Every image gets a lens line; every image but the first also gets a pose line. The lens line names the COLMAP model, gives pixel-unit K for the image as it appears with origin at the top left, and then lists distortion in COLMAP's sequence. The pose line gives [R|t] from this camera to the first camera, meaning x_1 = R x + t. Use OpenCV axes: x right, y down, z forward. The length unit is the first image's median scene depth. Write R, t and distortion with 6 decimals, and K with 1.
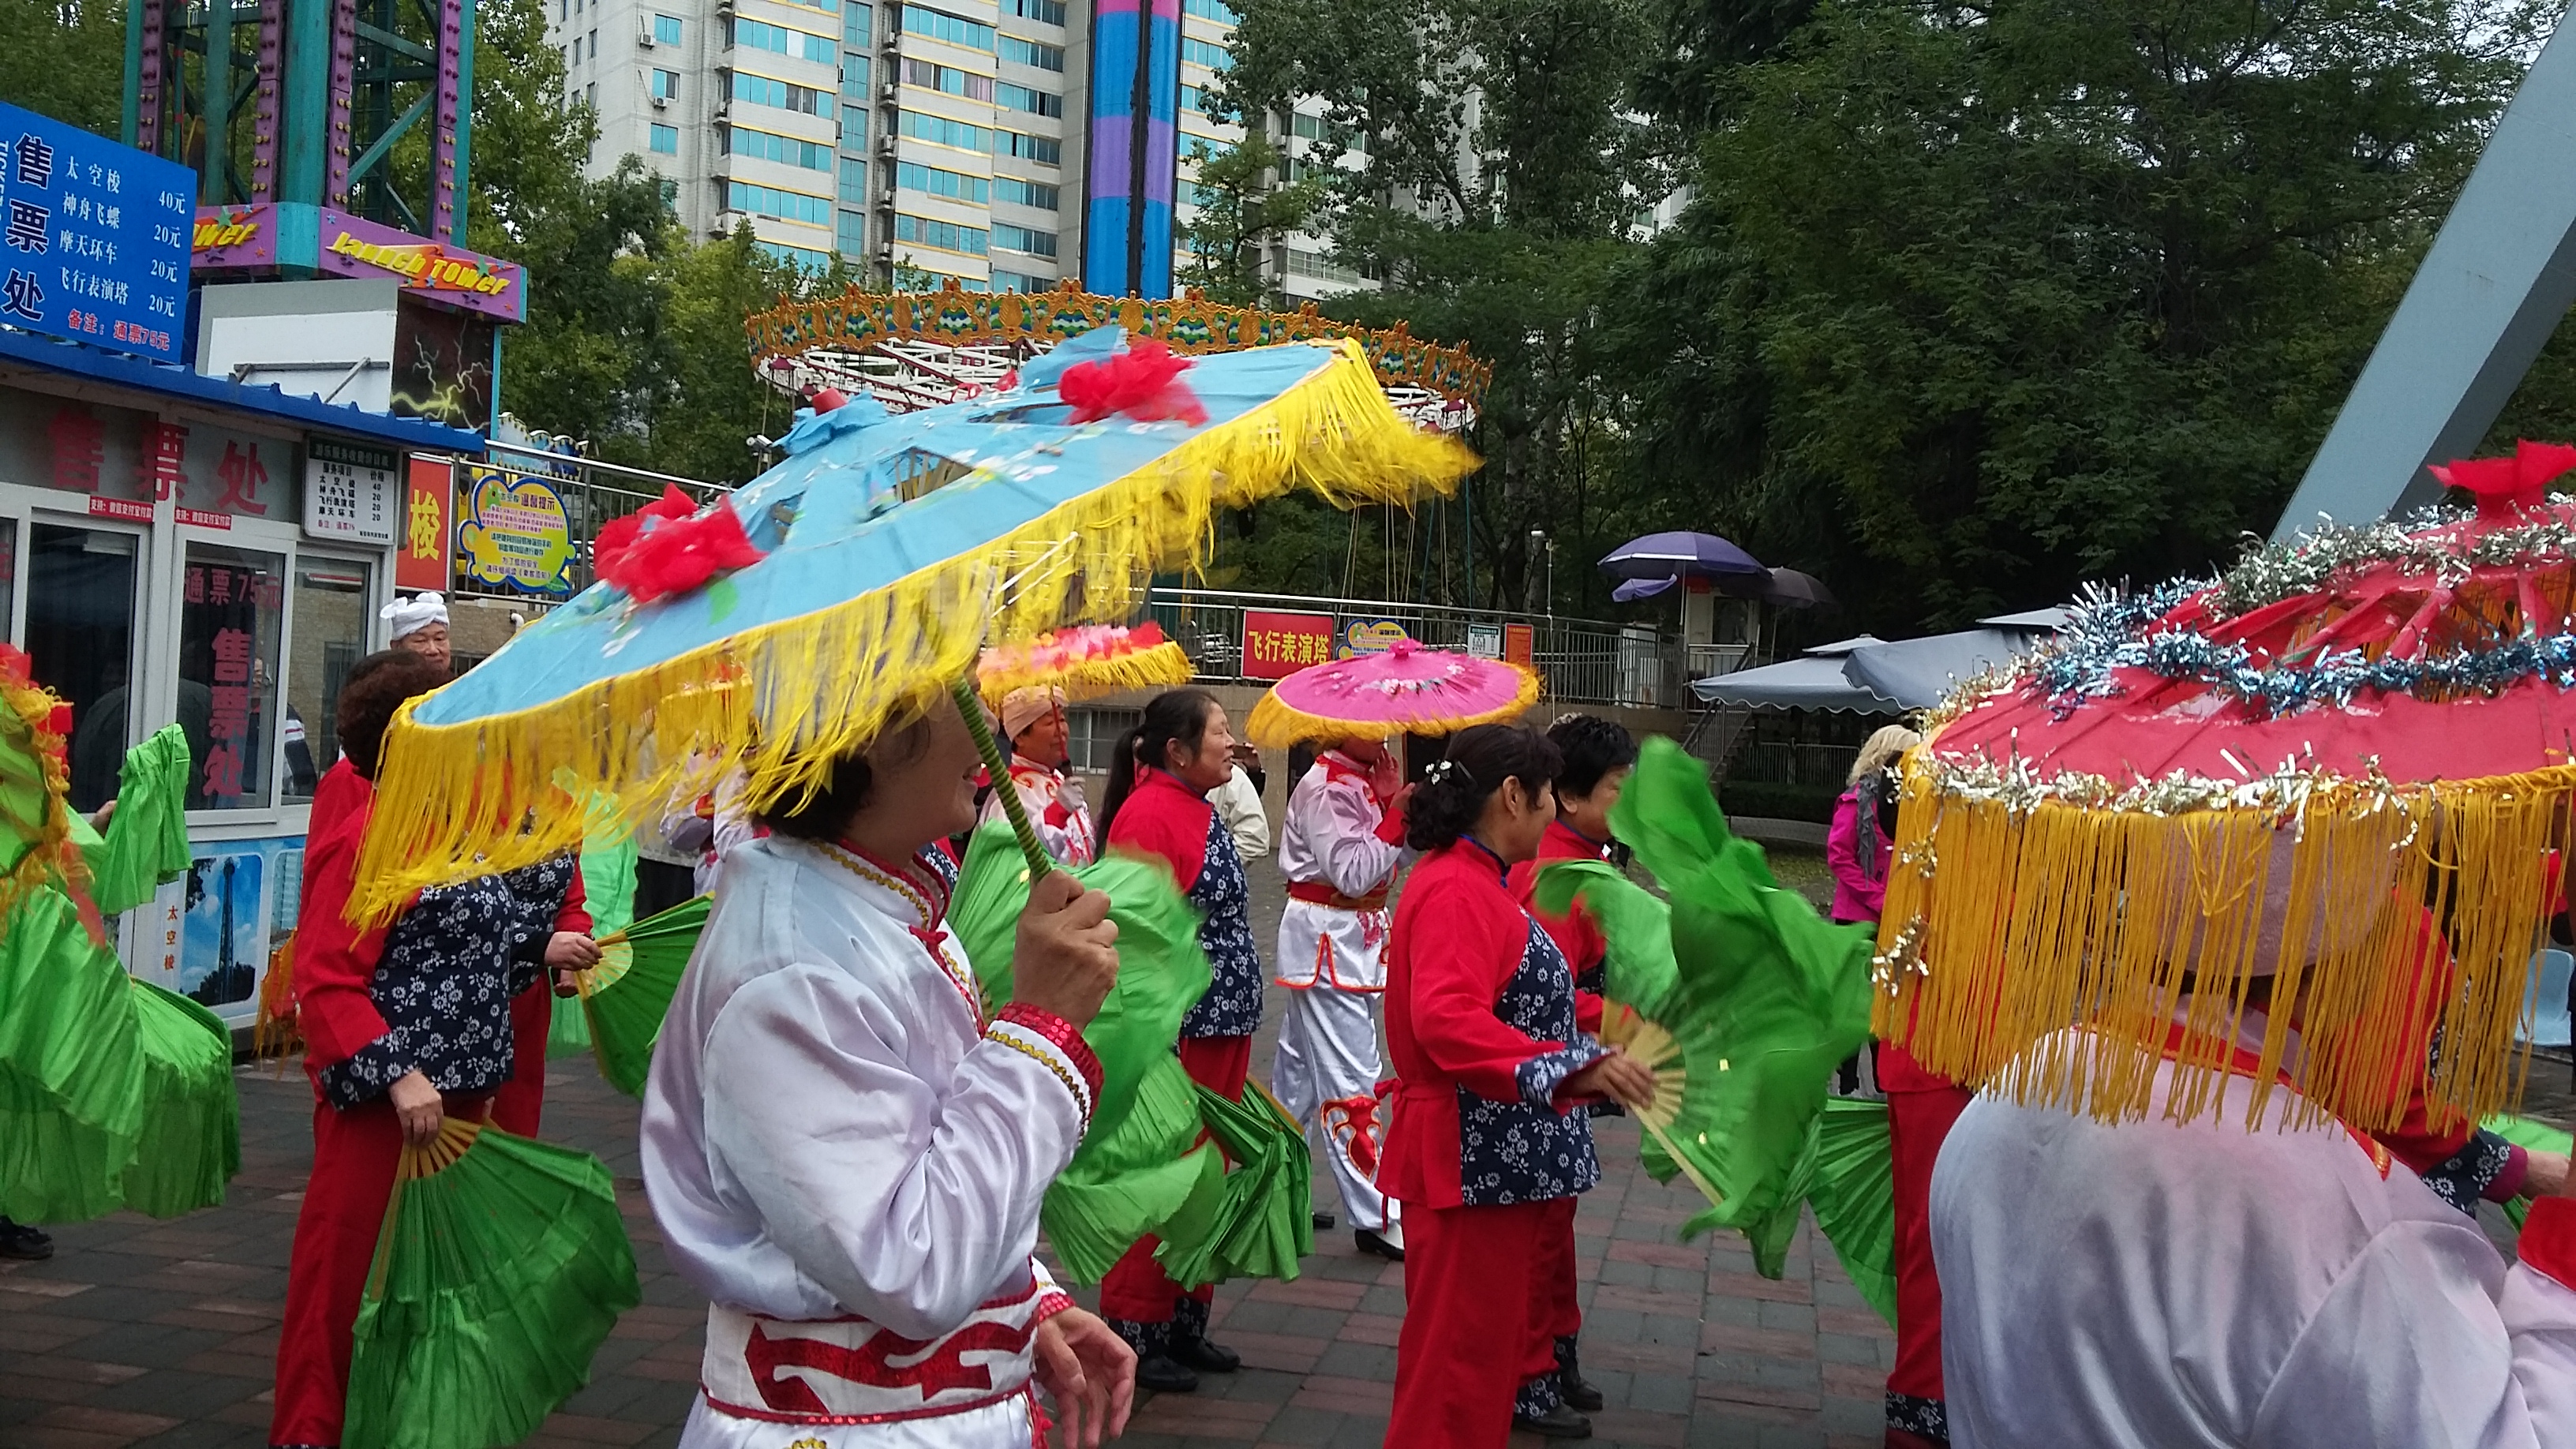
lens RADIAL K [[2267.5, 0, 1296.2], [0, 2267.5, 717.1], [0, 0, 1]] dist [0.099591, -0.191548]
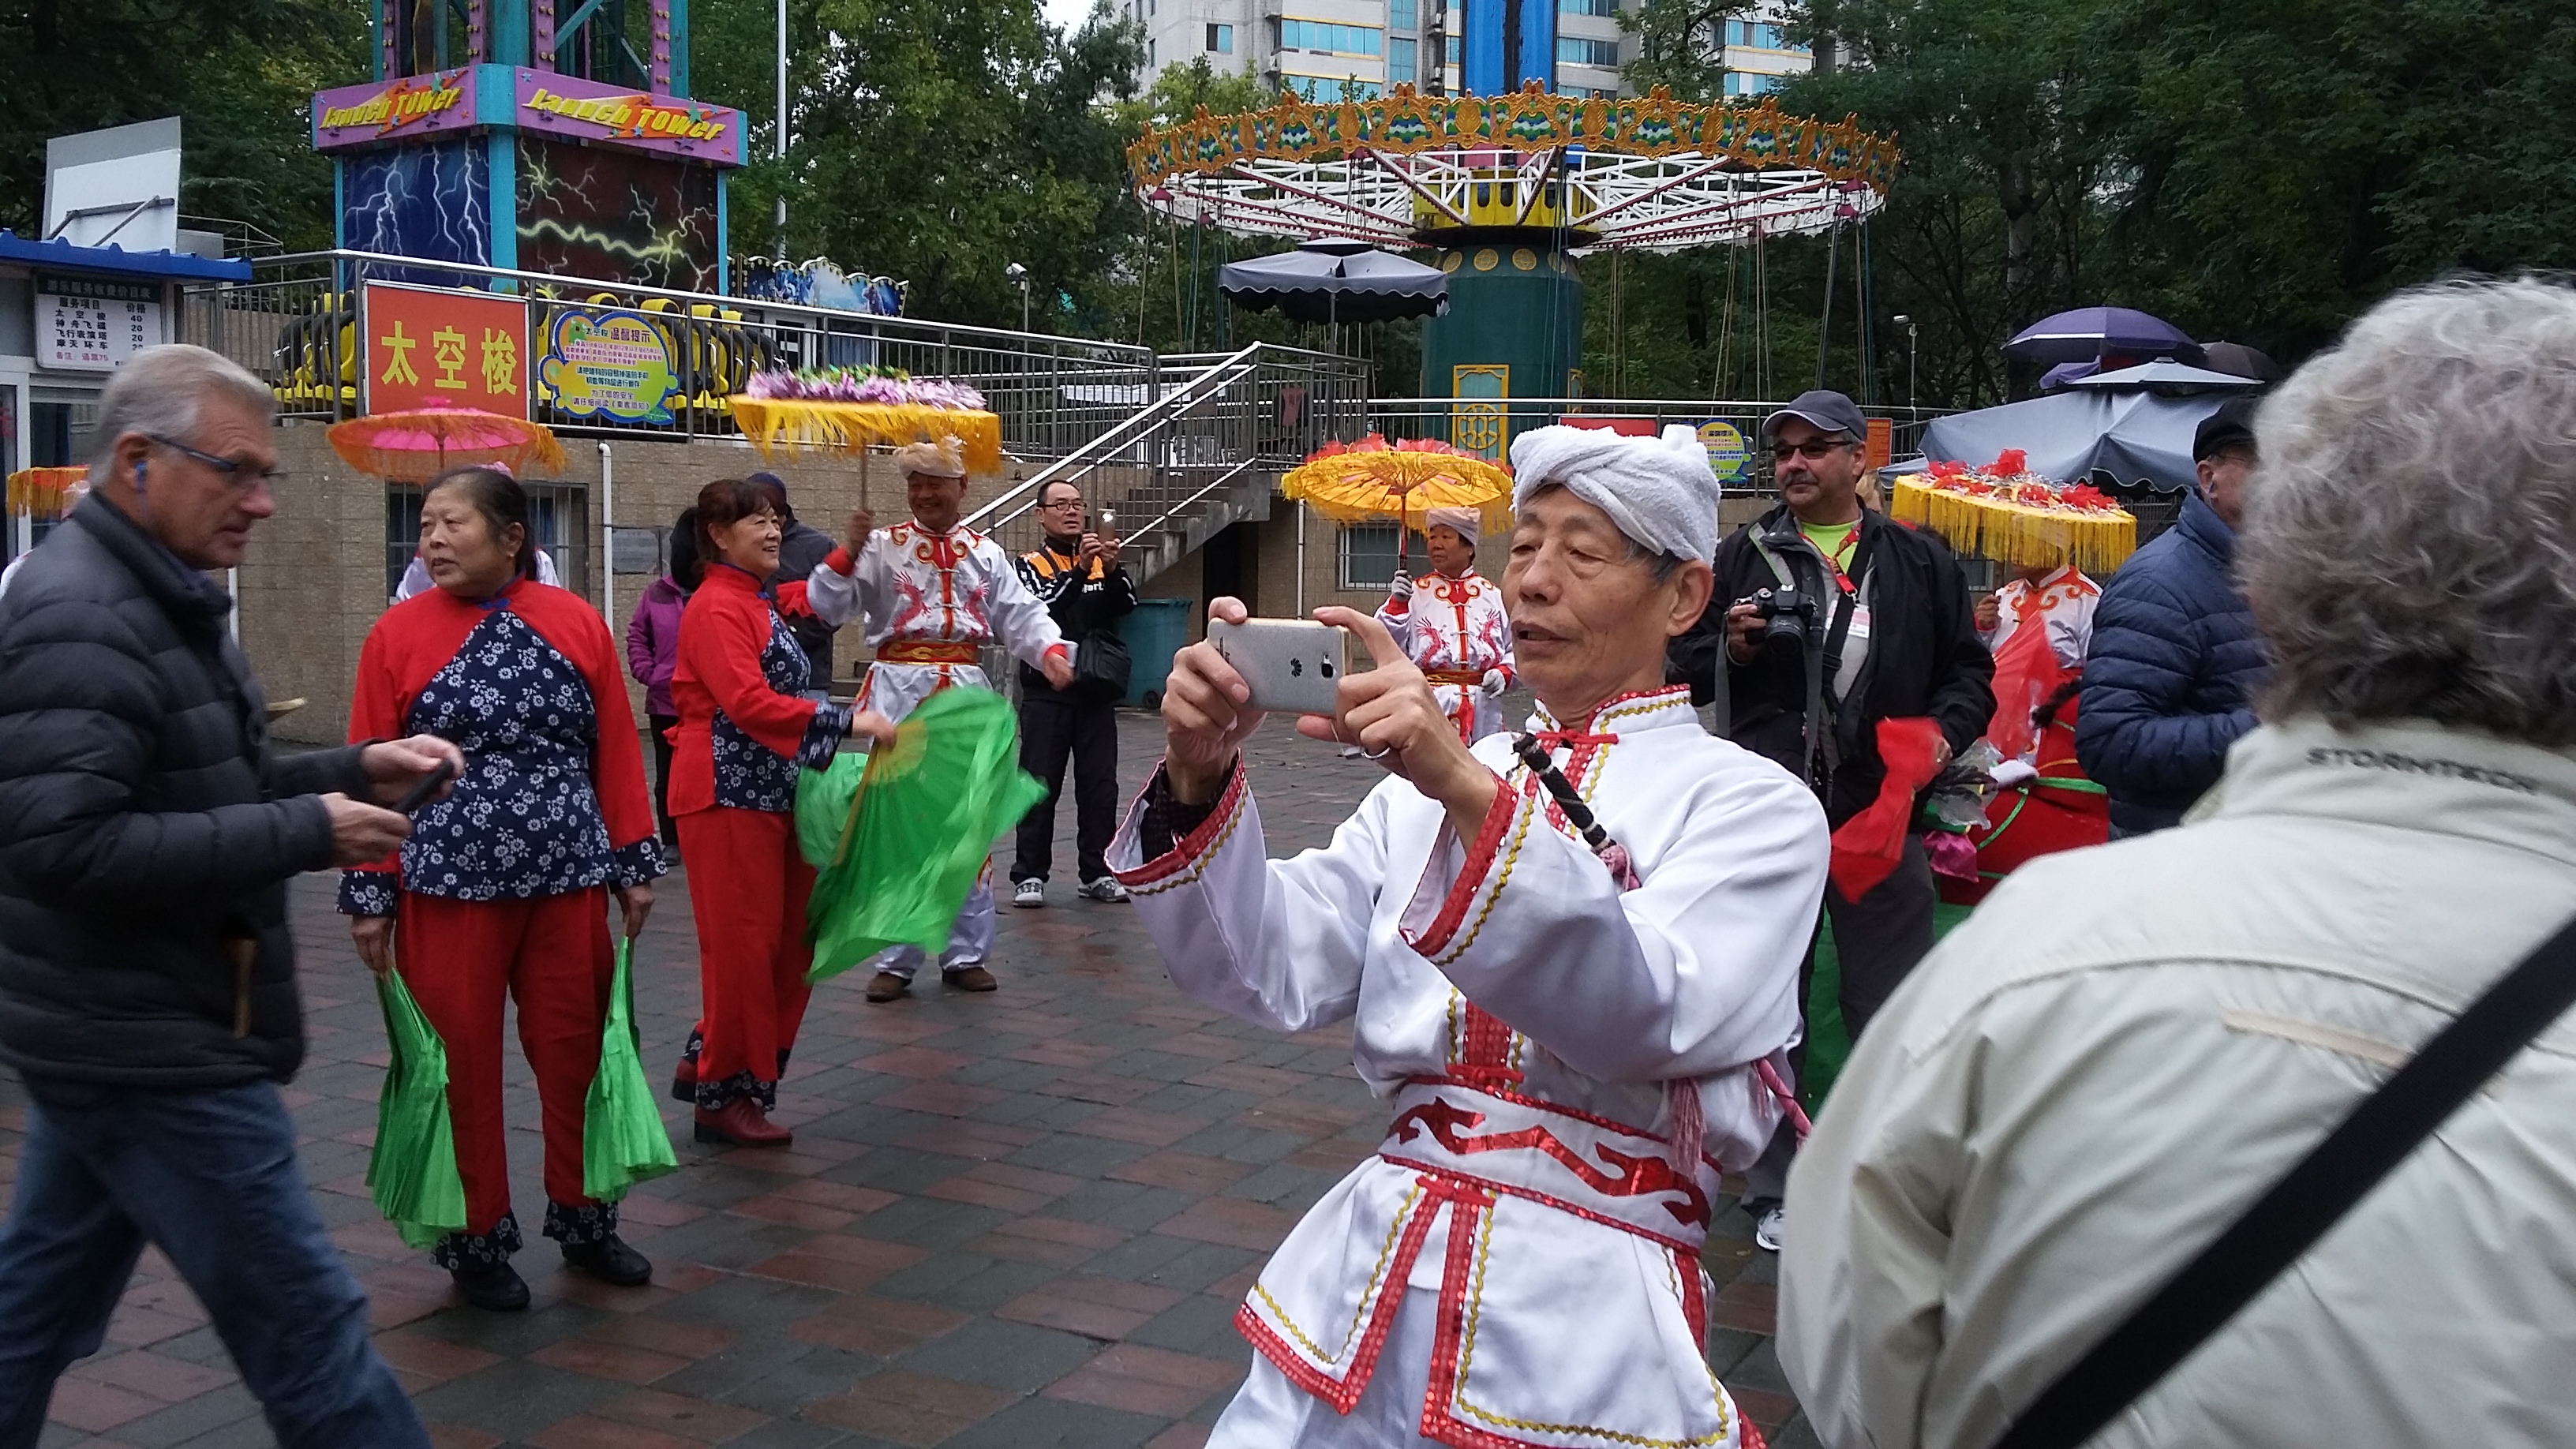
lens RADIAL K [[2267.5, 0, 1296.2], [0, 2267.5, 717.1], [0, 0, 1]] dist [0.099591, -0.191548]
pose [[0.966985, -0.011746, -0.254561, 0.173657], [0.031105, 0.996908, 0.072158, 0.010324], [0.252926, -0.077694, 0.964361, 0.047749]]
